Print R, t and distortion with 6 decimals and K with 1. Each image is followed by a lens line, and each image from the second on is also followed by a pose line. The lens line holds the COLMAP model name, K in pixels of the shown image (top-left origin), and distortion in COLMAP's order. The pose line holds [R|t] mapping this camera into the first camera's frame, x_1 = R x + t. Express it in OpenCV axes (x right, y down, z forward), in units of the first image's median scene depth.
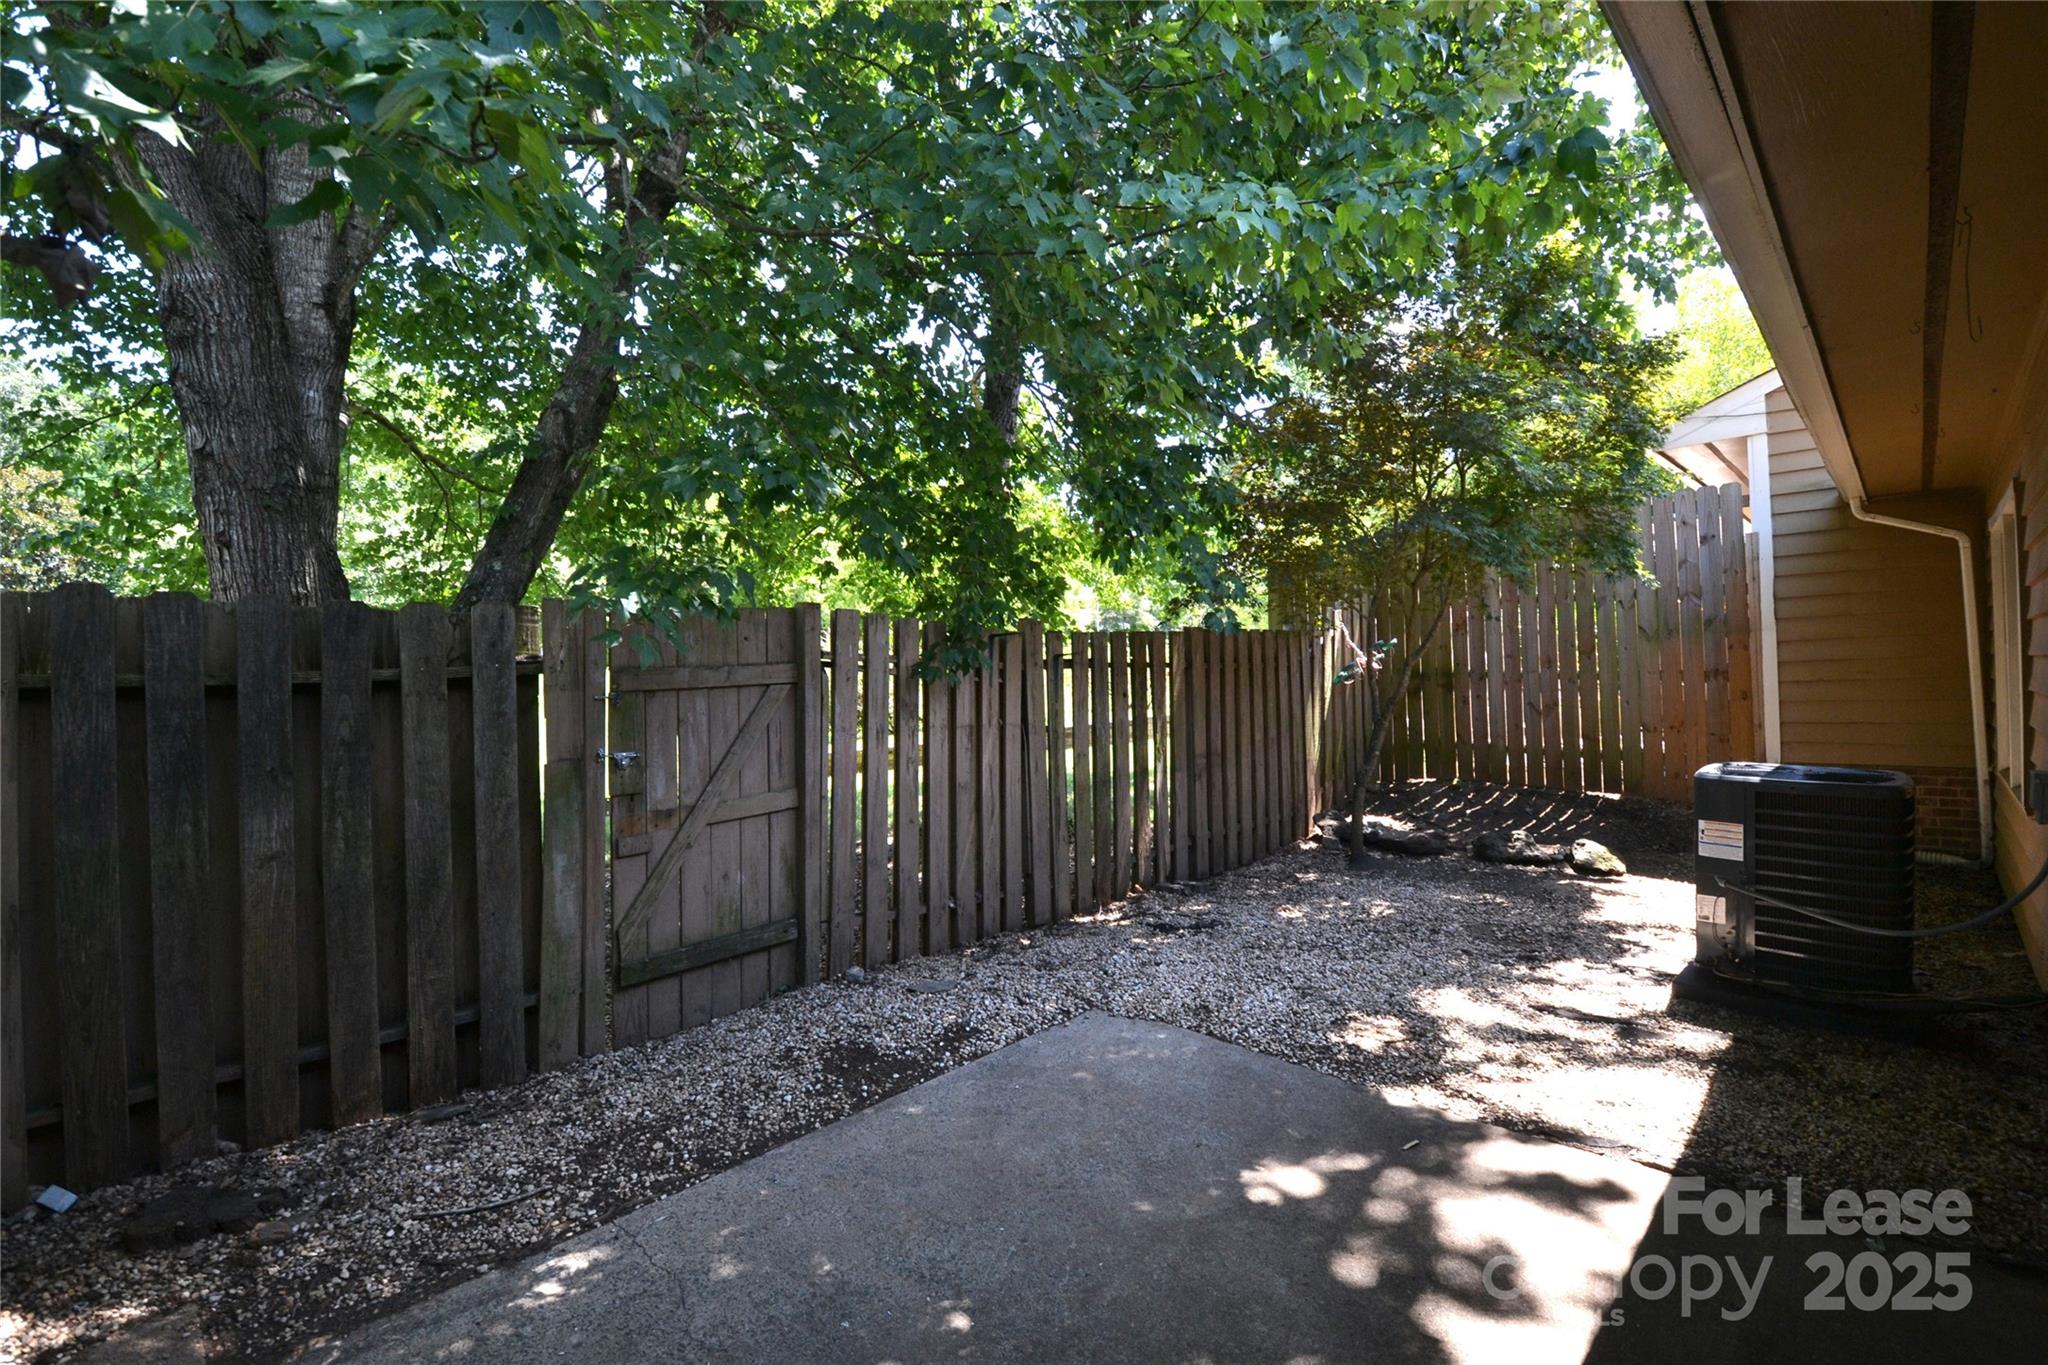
lens RADIAL K [[908.3, 0, 1023.1], [0, 908.3, 658.0], [0, 0, 1]] dist [0.014151, -0.025725]
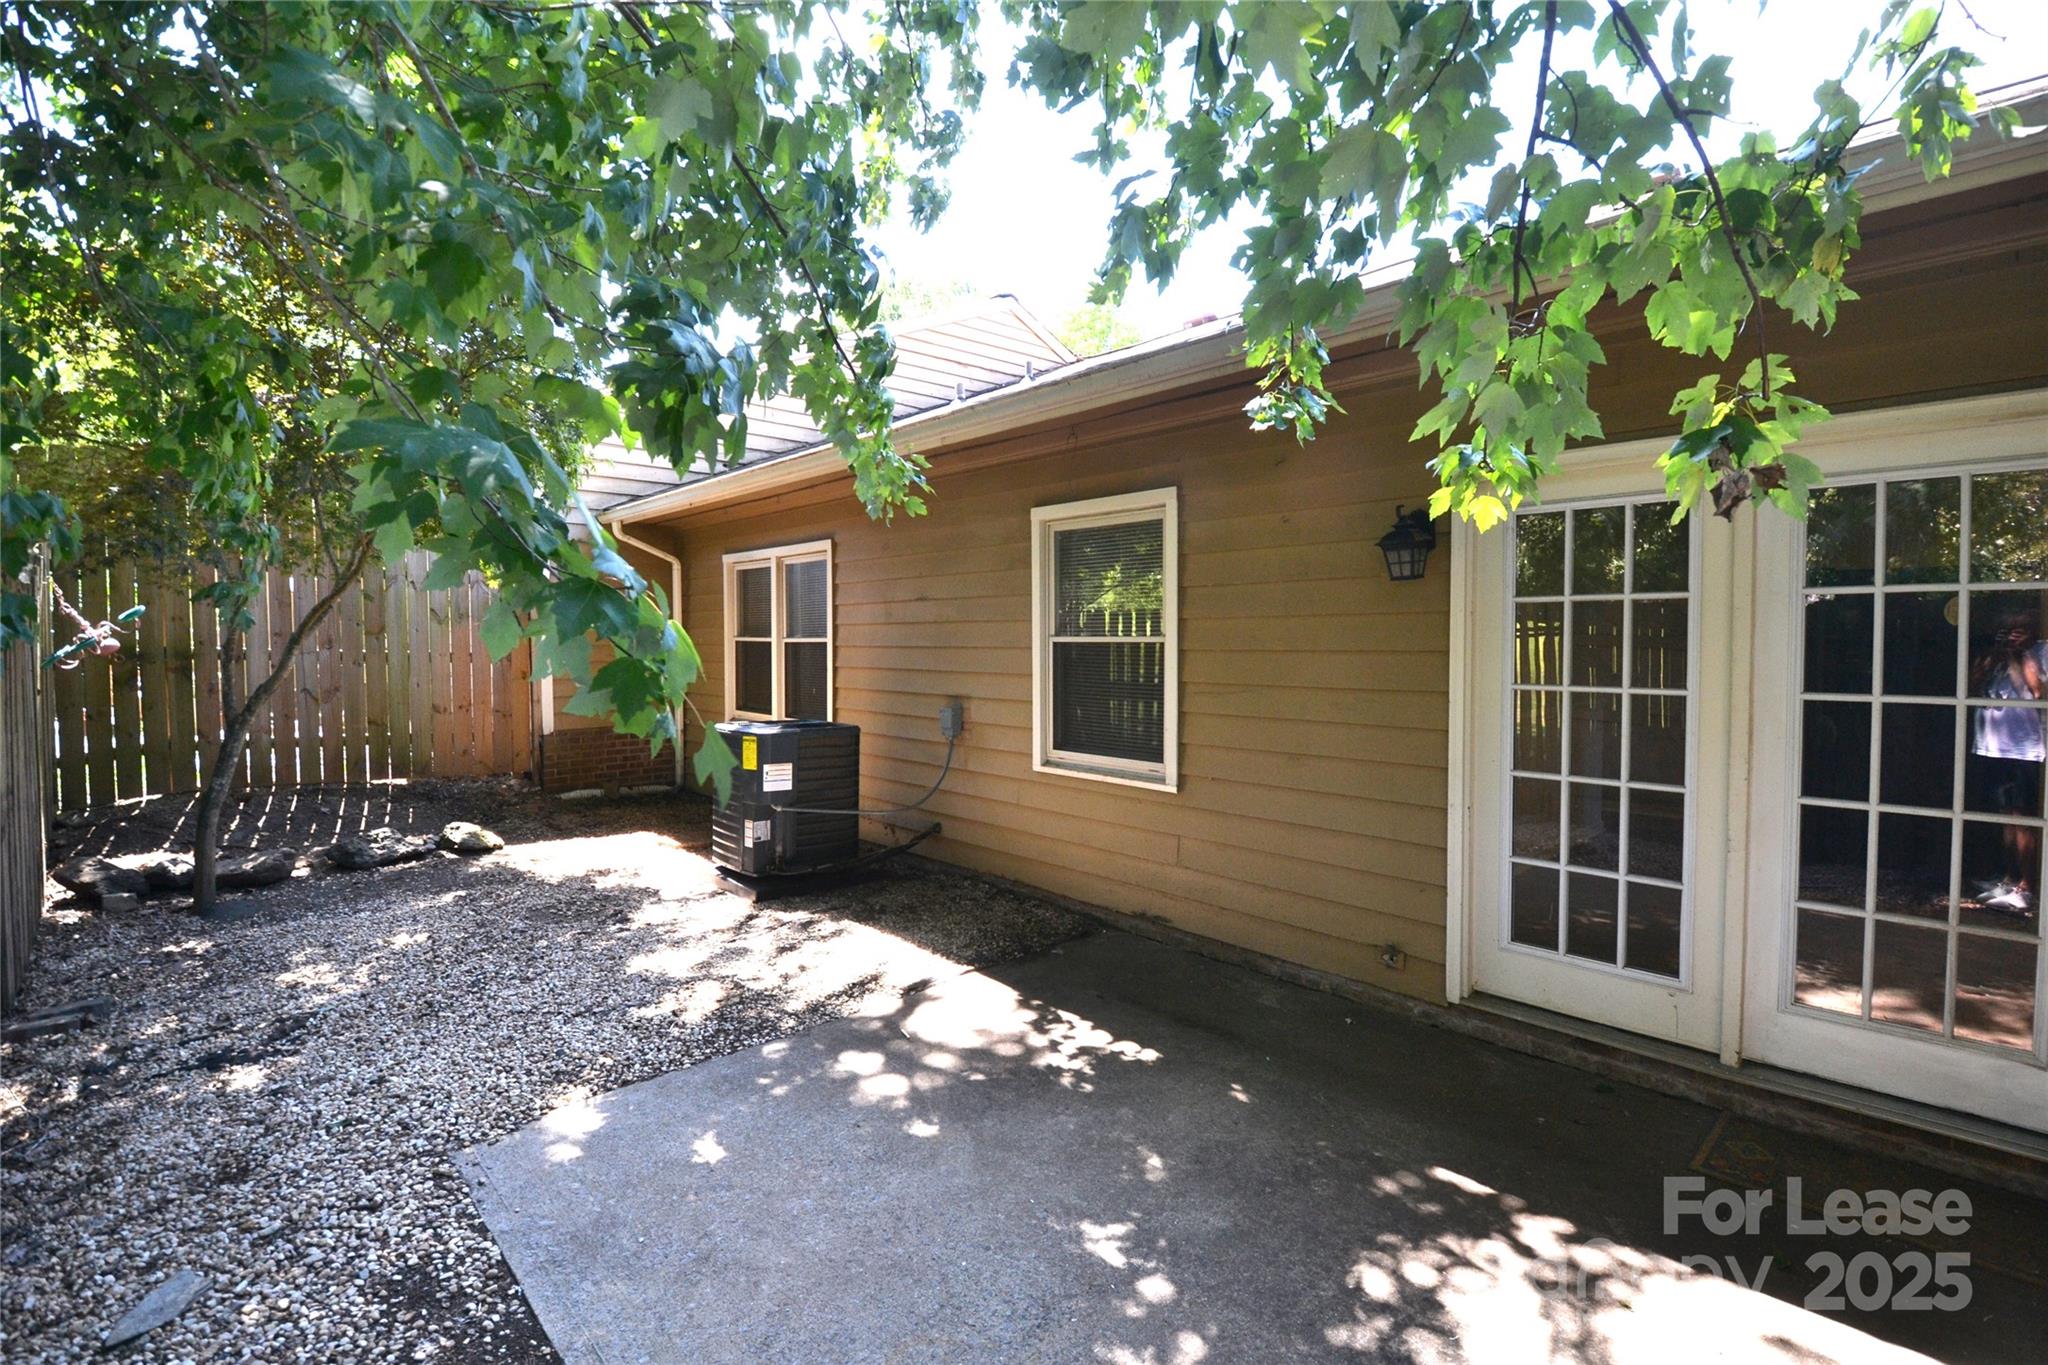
lens RADIAL K [[916.7, 0, 1024.6], [0, 916.7, 661.4], [0, 0, 1]] dist [0.017366, -0.023163]
pose [[0.030160, 0.001878, 0.999543, -0.582647], [-0.021778, 0.999762, -0.001221, 0.020037], [-0.999308, -0.021731, 0.030194, 0.579081]]
